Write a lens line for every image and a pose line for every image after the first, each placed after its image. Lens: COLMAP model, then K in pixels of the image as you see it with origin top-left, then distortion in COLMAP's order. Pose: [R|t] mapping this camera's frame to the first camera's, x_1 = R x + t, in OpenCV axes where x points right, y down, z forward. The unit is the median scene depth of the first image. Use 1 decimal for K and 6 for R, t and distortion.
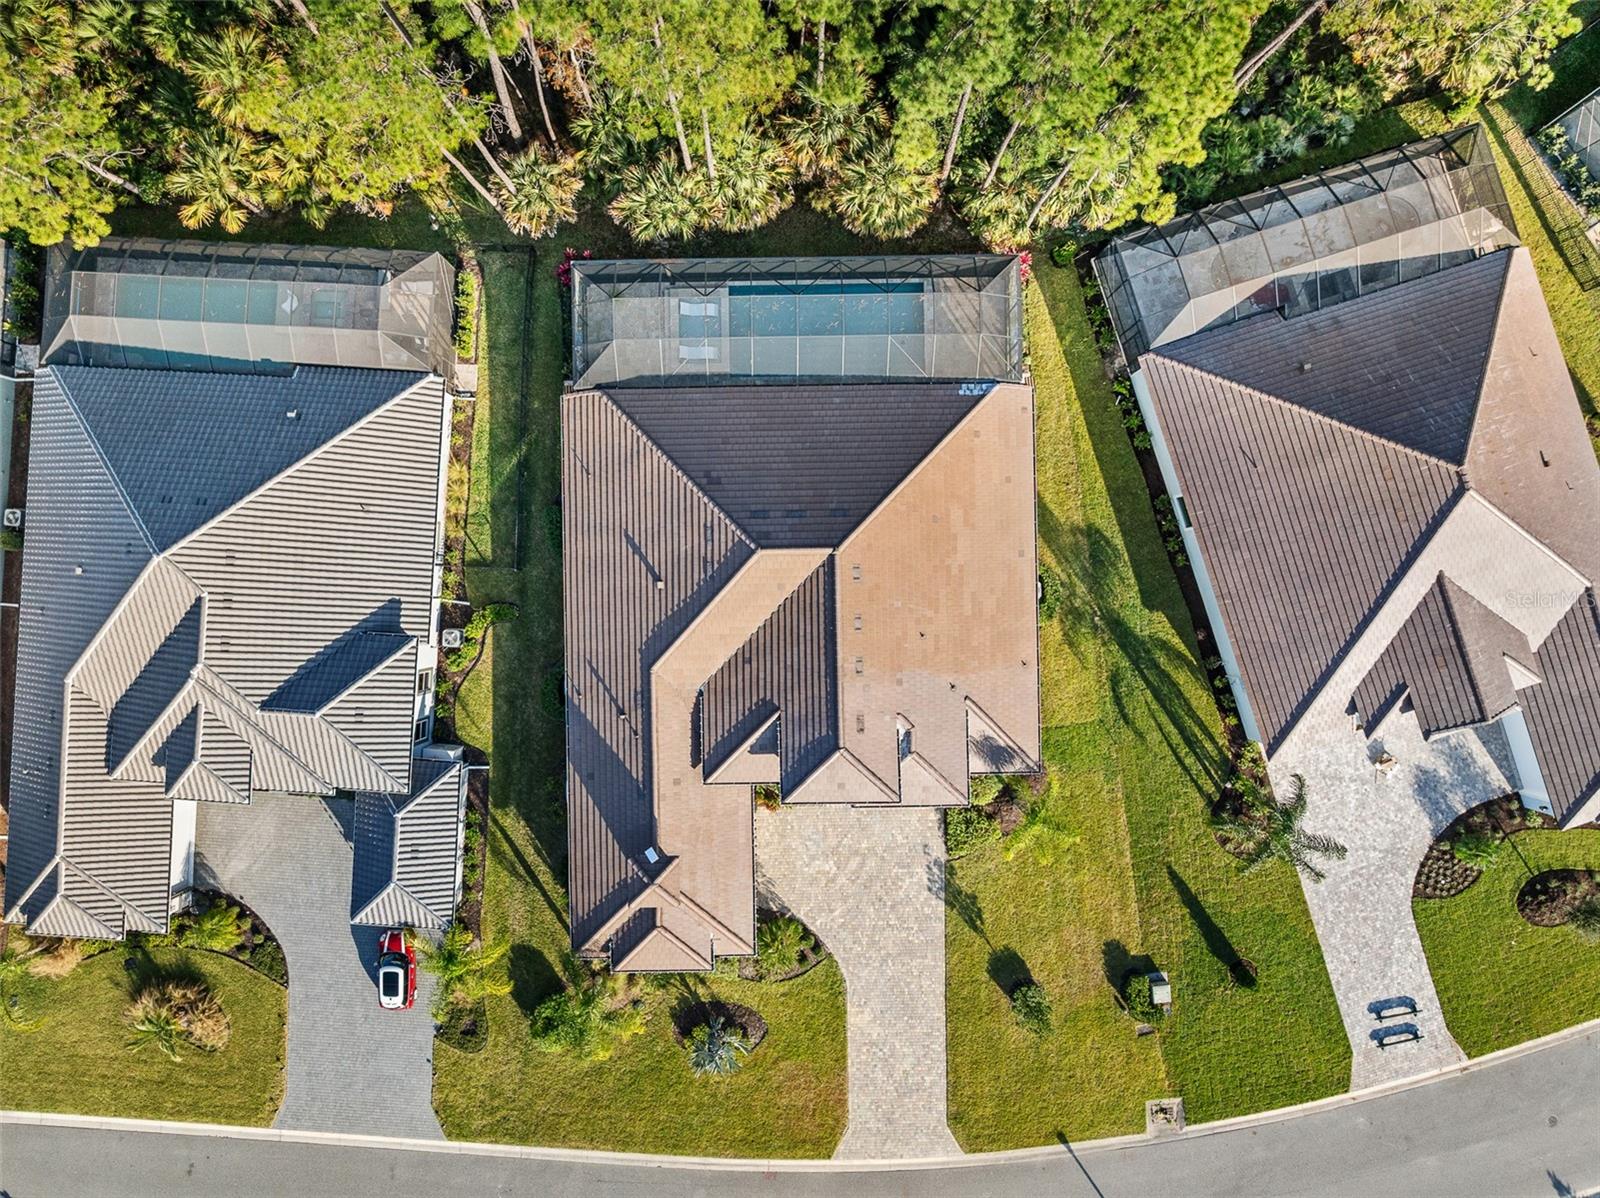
lens RADIAL K [[1127.0, 0, 785.4], [0, 1127.0, 593.2], [0, 0, 1]] dist [-0.038298, 0.002819]
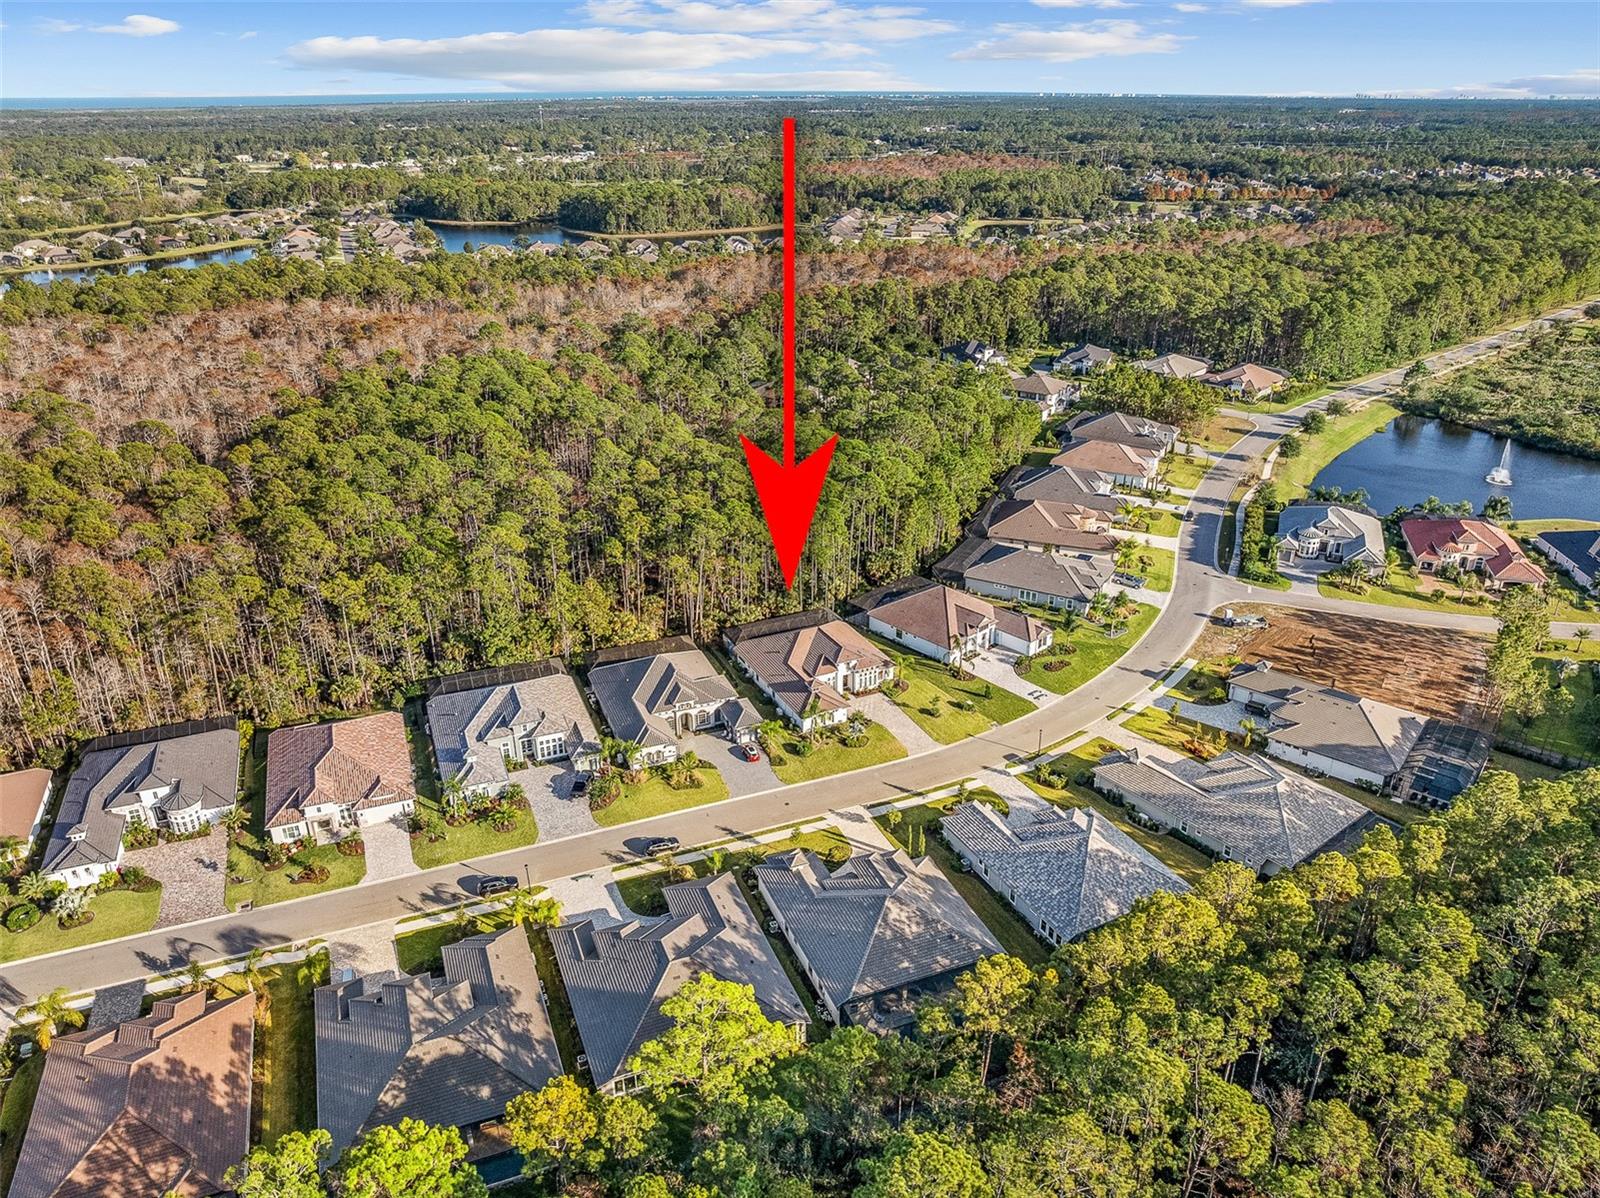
lens RADIAL K [[1127.0, 0, 800.8], [0, 1127.0, 607.9], [0, 0, 1]] dist [-0.038298, 0.002819]
pose [[0.902068, -0.181718, 0.391475, -1.326987], [0.431576, 0.388165, -0.814291, 2.685905], [-0.003985, 0.903497, 0.428576, -0.644958]]
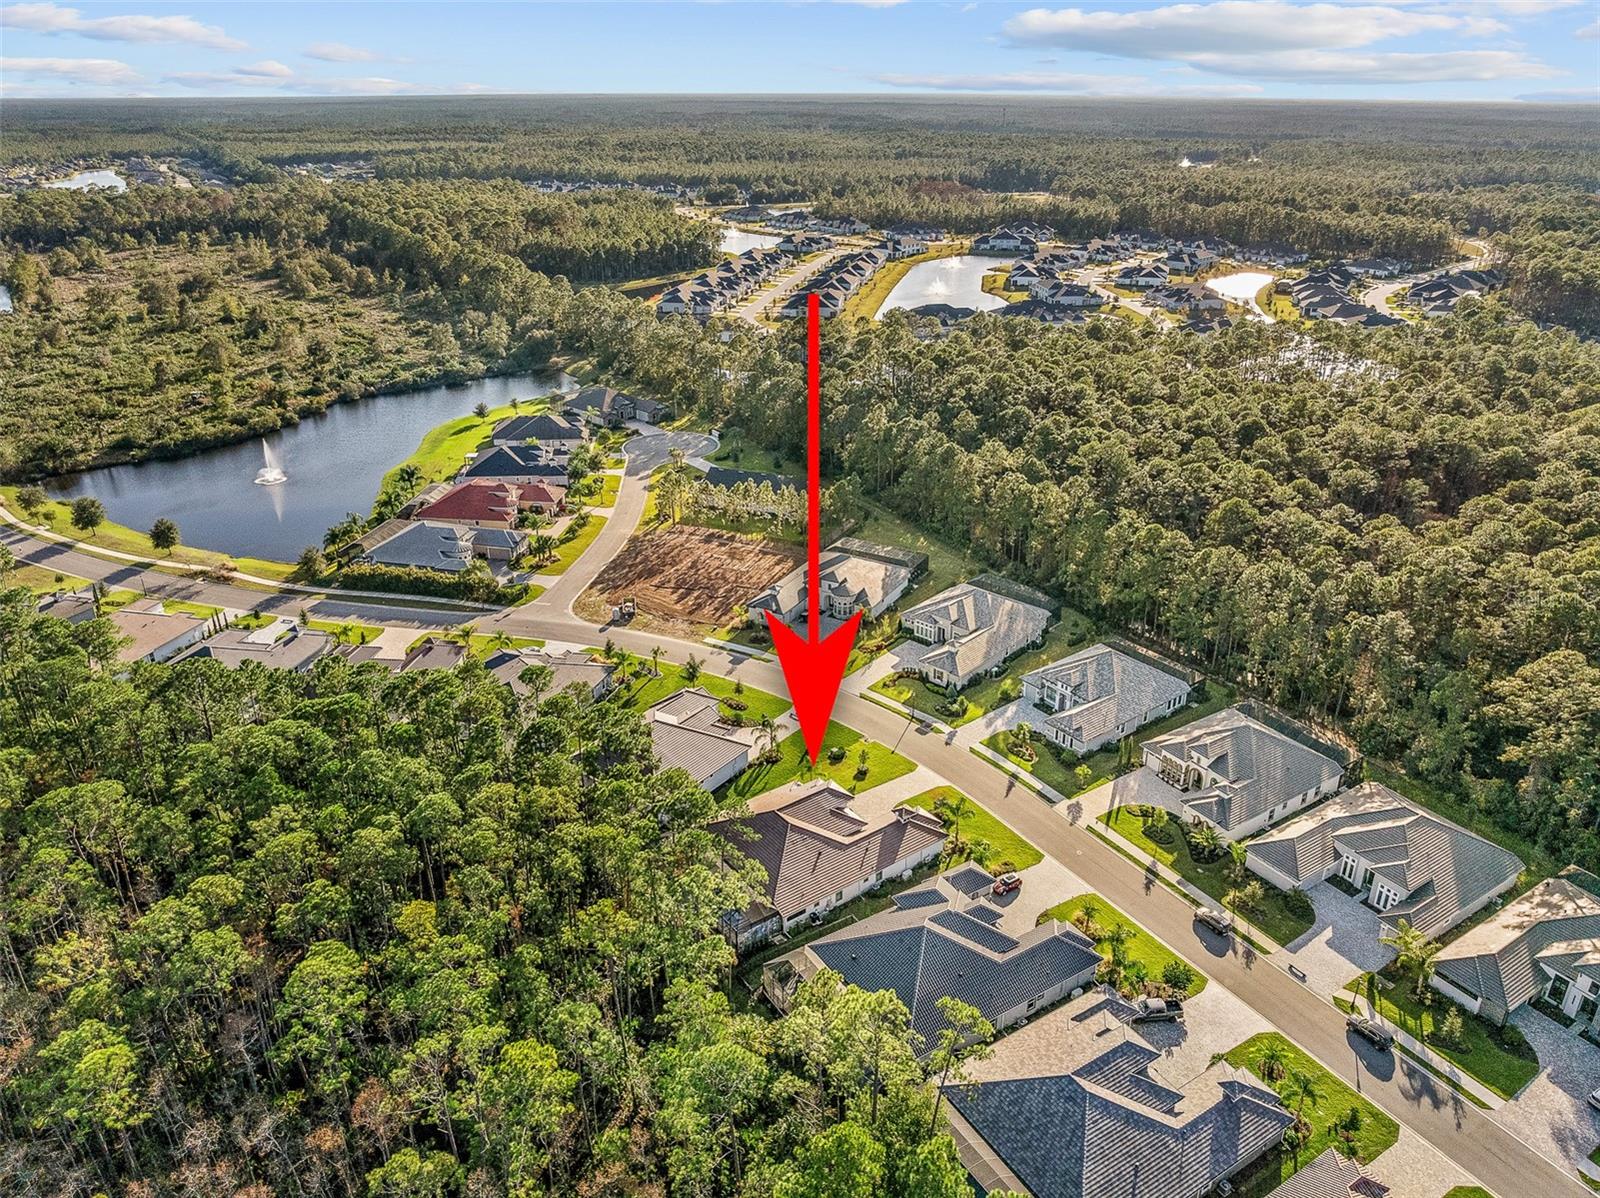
lens RADIAL K [[1127.0, 0, 812.7], [0, 1127.0, 602.4], [0, 0, 1]] dist [-0.038298, 0.002819]
pose [[-0.583487, -0.338964, 0.738001, -1.730604], [0.812094, -0.235911, 0.533713, -1.211101], [-0.006807, 0.910741, 0.412922, -0.616474]]
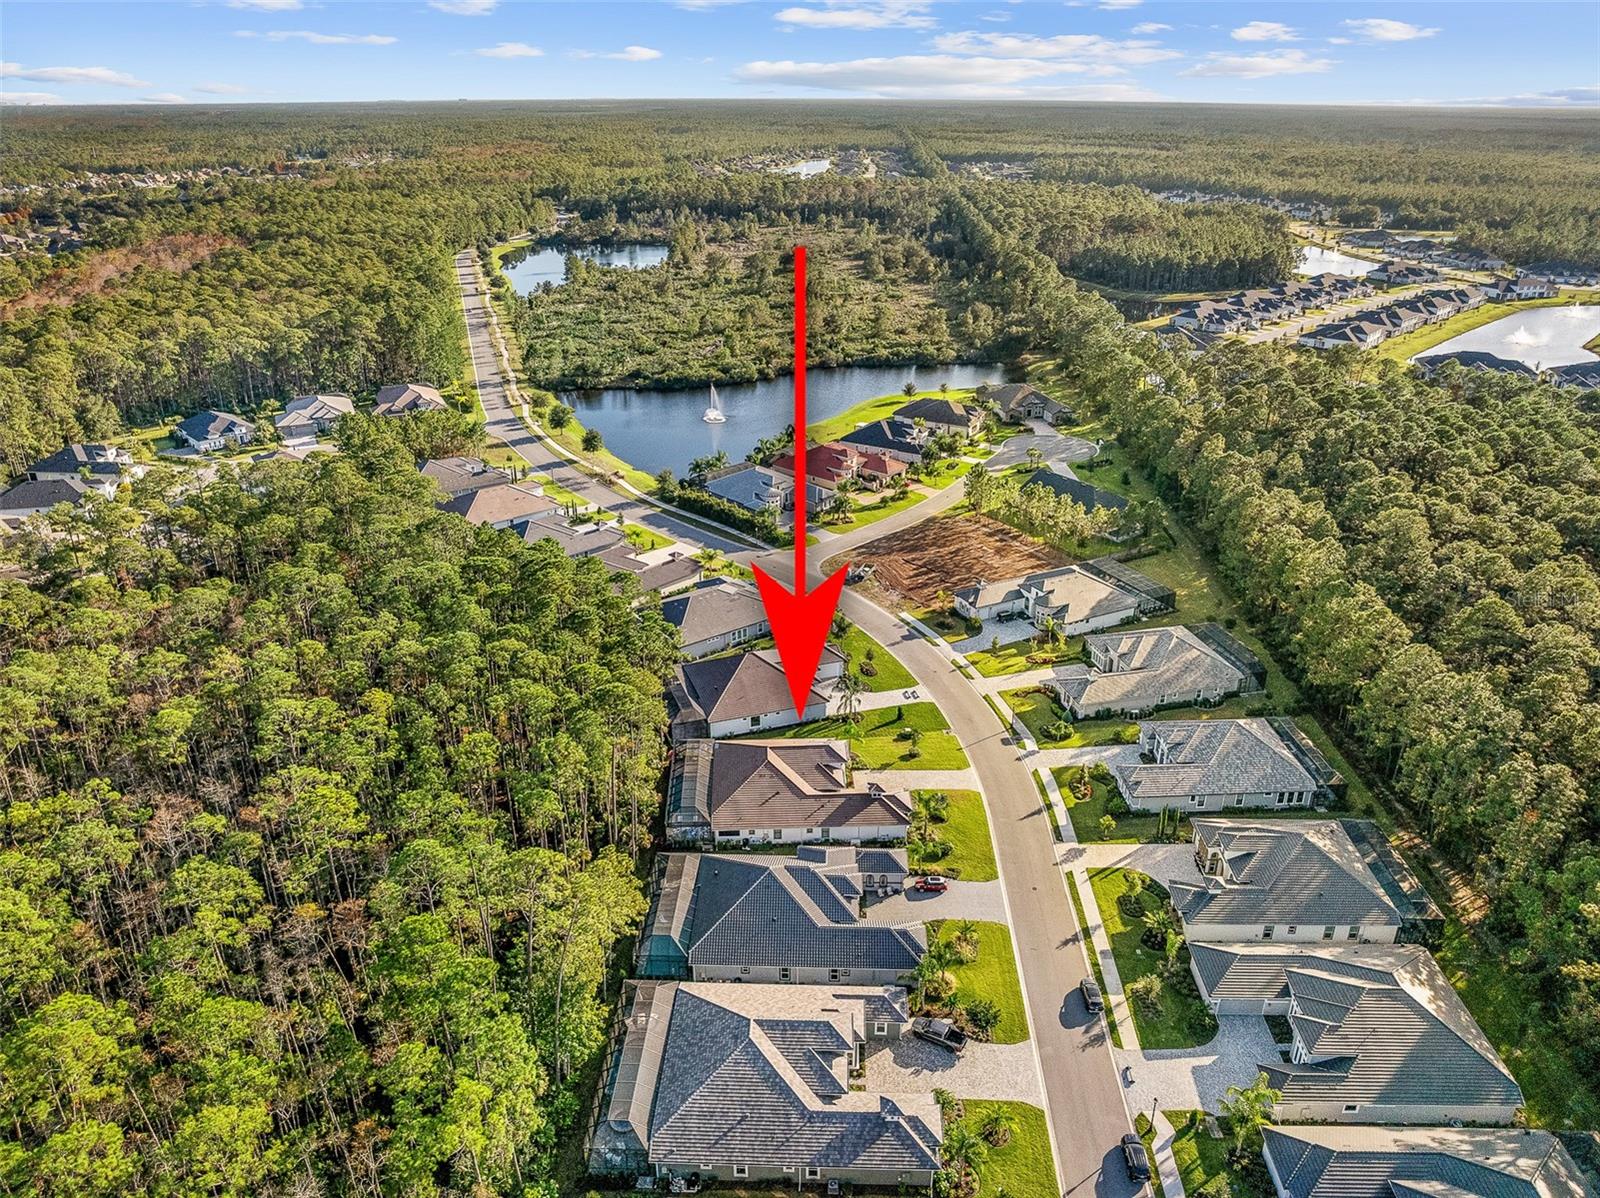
lens RADIAL K [[1127.0, 0, 801.5], [0, 1127.0, 587.0], [0, 0, 1]] dist [-0.038298, 0.002819]
pose [[-0.025560, -0.400919, 0.915757, -2.388183], [0.999643, -0.003175, 0.026512, -0.023650], [-0.007722, 0.916108, 0.400858, -0.636659]]
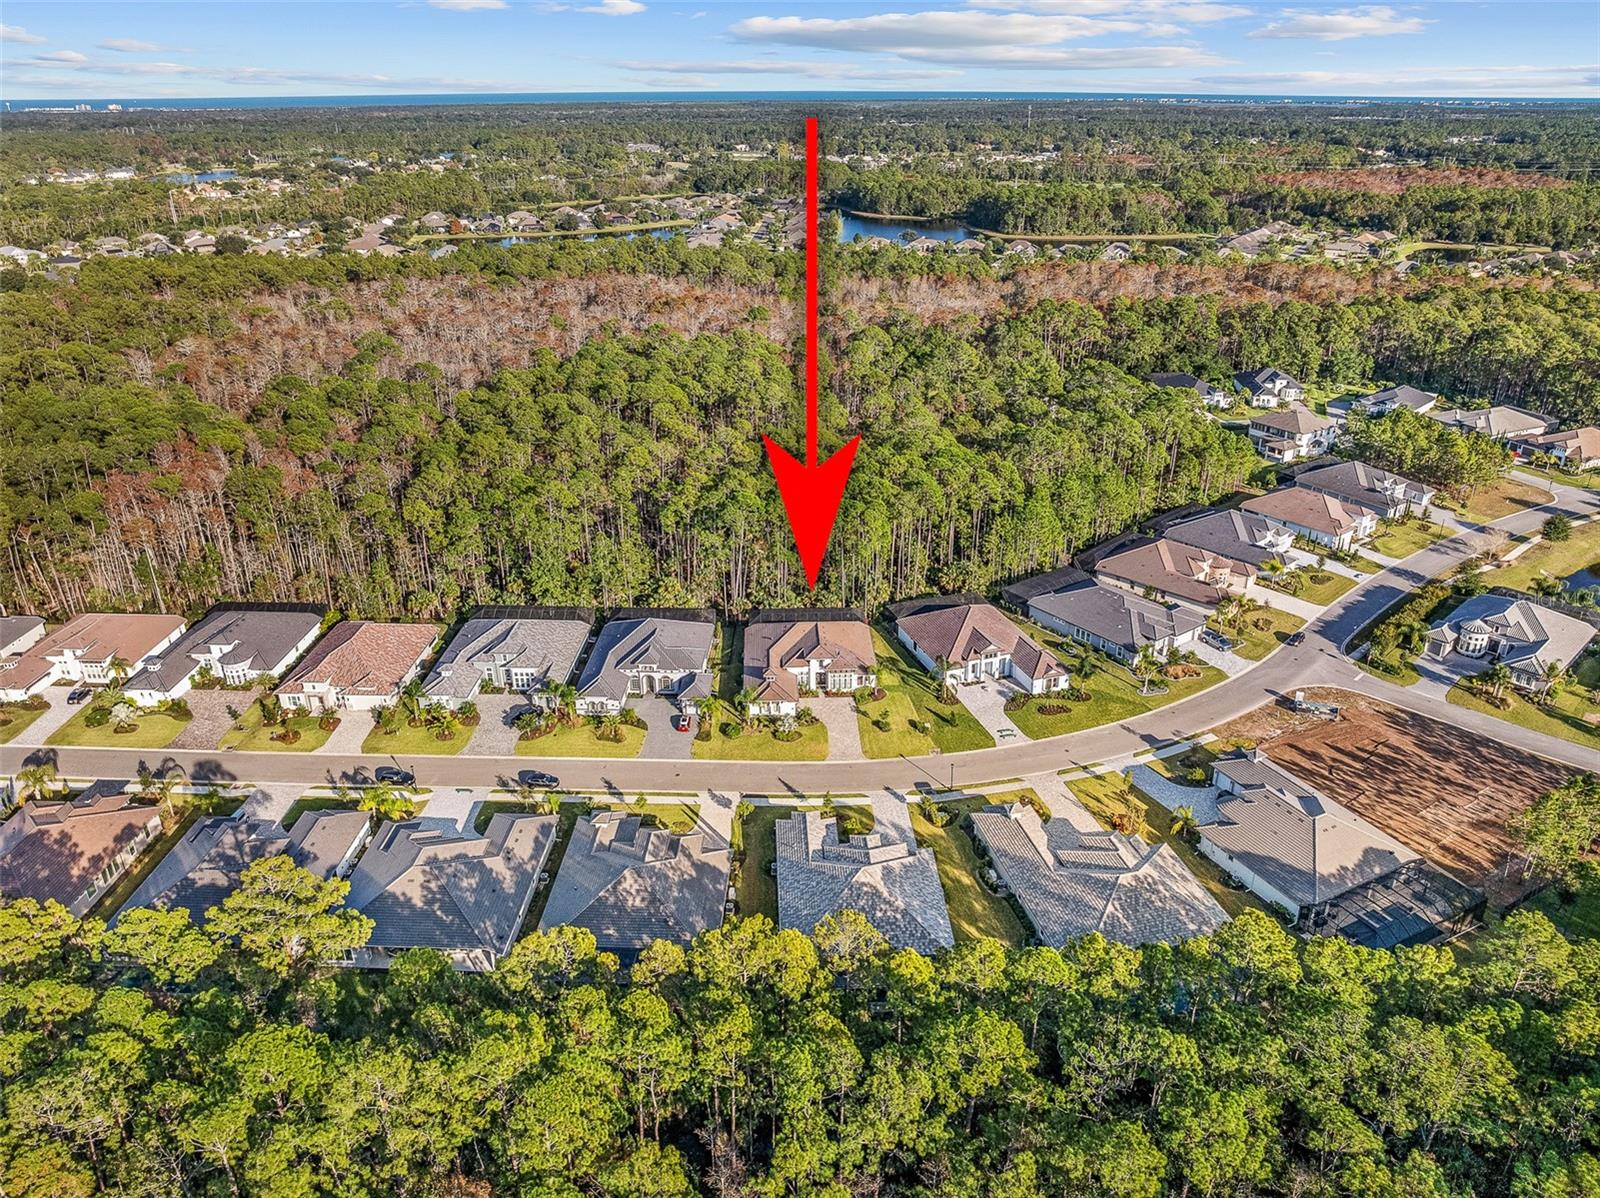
lens RADIAL K [[1127.0, 0, 805.0], [0, 1127.0, 599.2], [0, 0, 1]] dist [-0.038298, 0.002819]
pose [[0.999768, -0.010030, 0.019062, -0.063281], [0.021516, 0.423189, -0.905786, 3.046993], [0.001018, 0.905986, 0.423307, -0.656237]]
